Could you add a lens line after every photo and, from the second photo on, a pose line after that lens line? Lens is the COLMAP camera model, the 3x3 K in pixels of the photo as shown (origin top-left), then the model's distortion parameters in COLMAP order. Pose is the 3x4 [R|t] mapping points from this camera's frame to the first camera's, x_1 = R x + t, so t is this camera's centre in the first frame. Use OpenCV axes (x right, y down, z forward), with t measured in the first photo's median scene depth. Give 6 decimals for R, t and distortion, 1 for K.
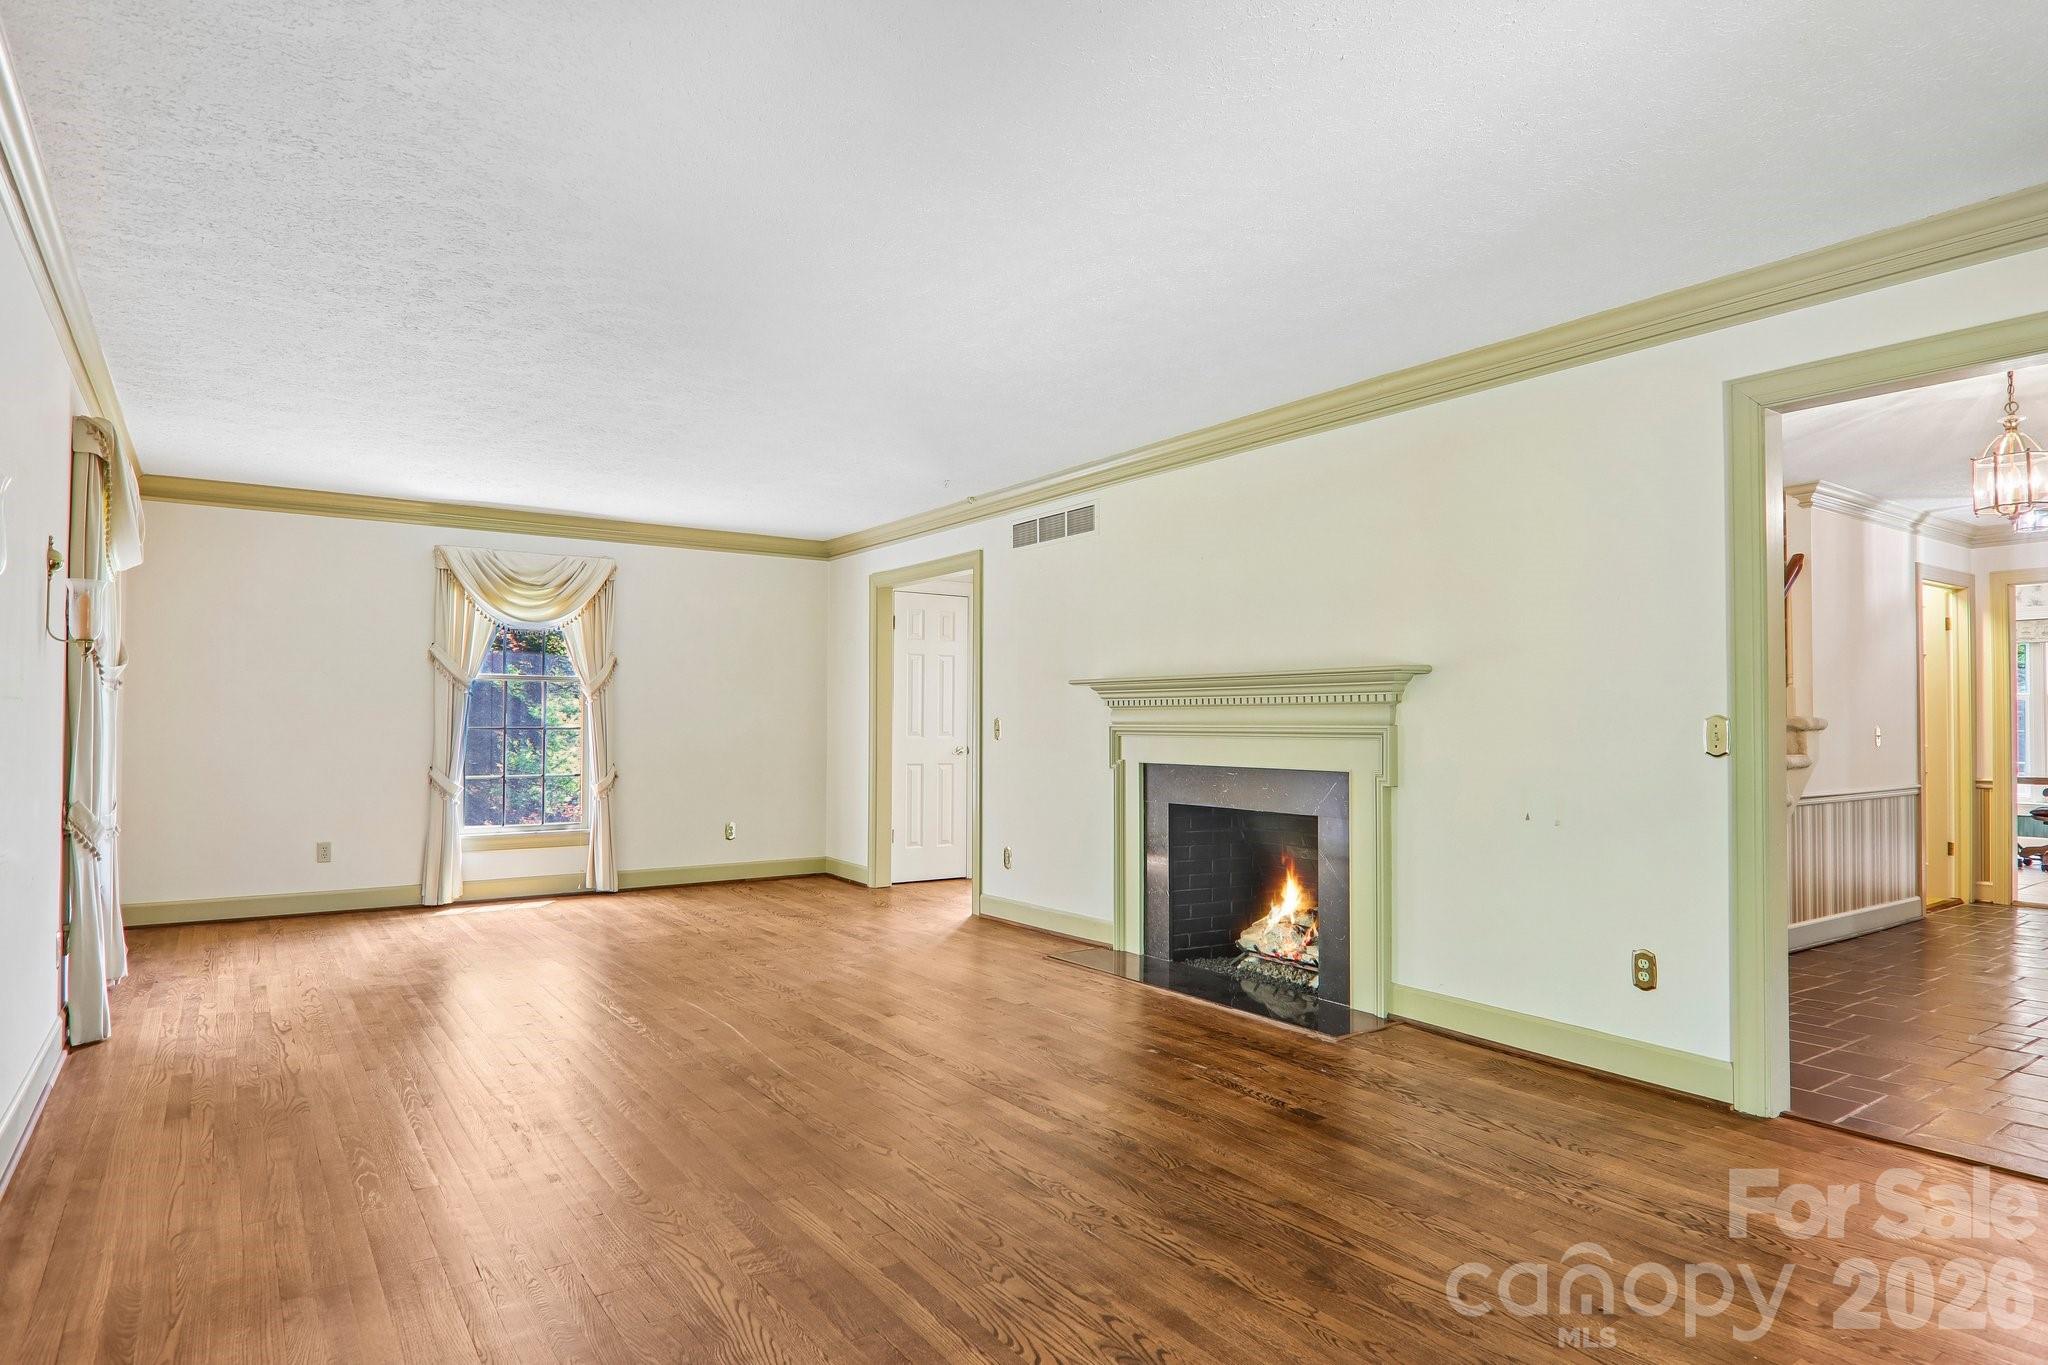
lens RADIAL K [[1144.4, 0, 1027.4], [0, 1144.4, 694.1], [0, 0, 1]] dist [0.006301, -0.020152]
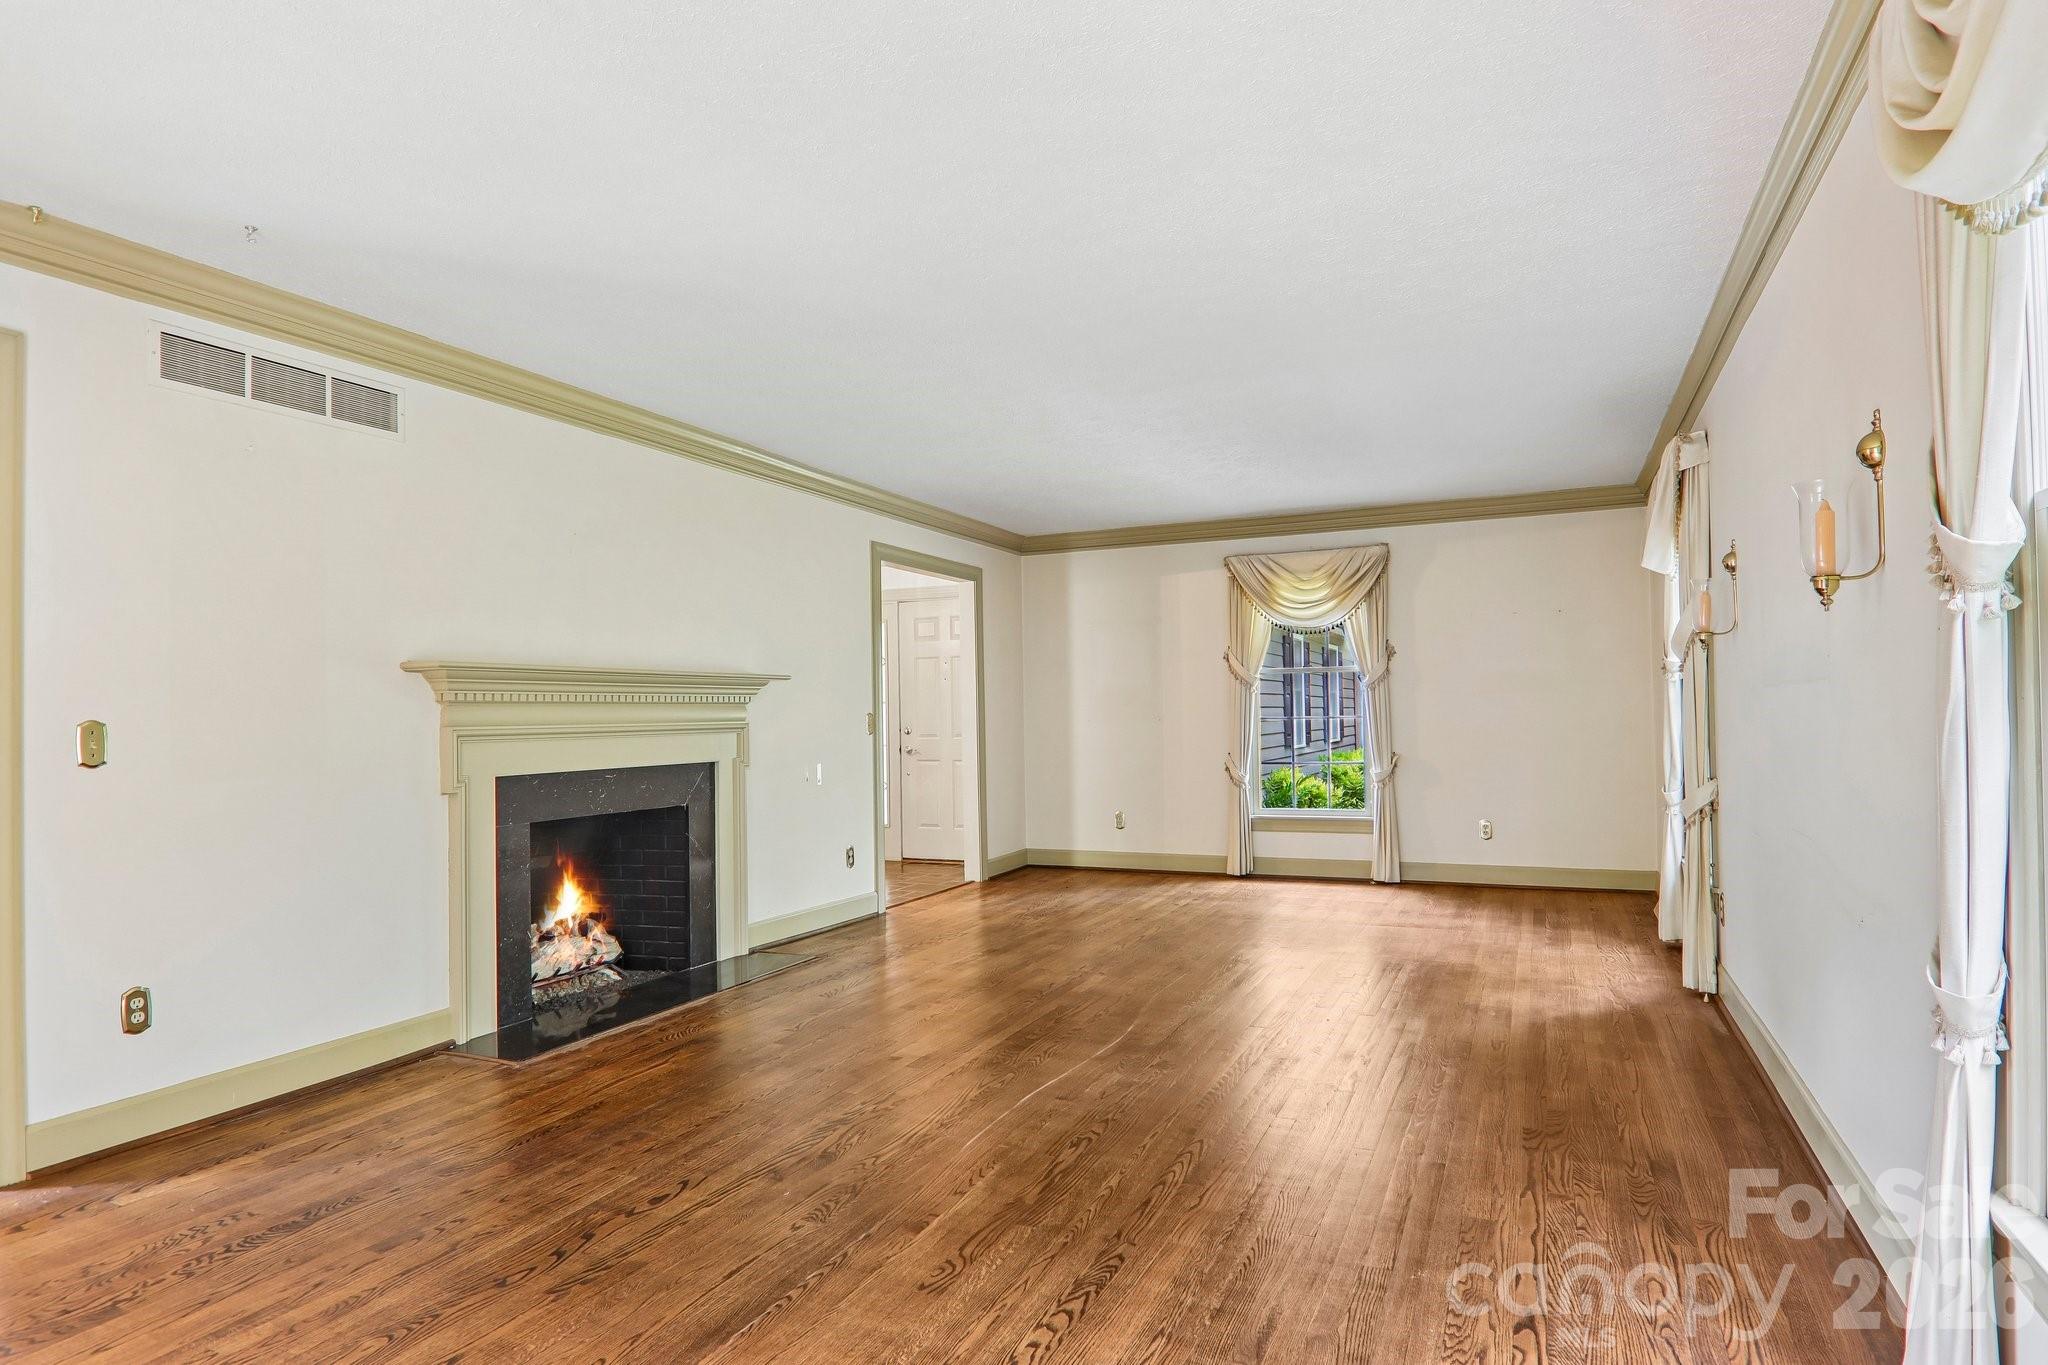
lens RADIAL K [[1168.5, 0, 1027.1], [0, 1168.5, 695.2], [0, 0, 1]] dist [0.004651, -0.017877]
pose [[-0.518733, 0.021459, 0.854667, -0.808271], [-0.000837, 0.999672, -0.025608, 0.027624], [-0.854936, -0.013999, -0.518545, 1.203307]]
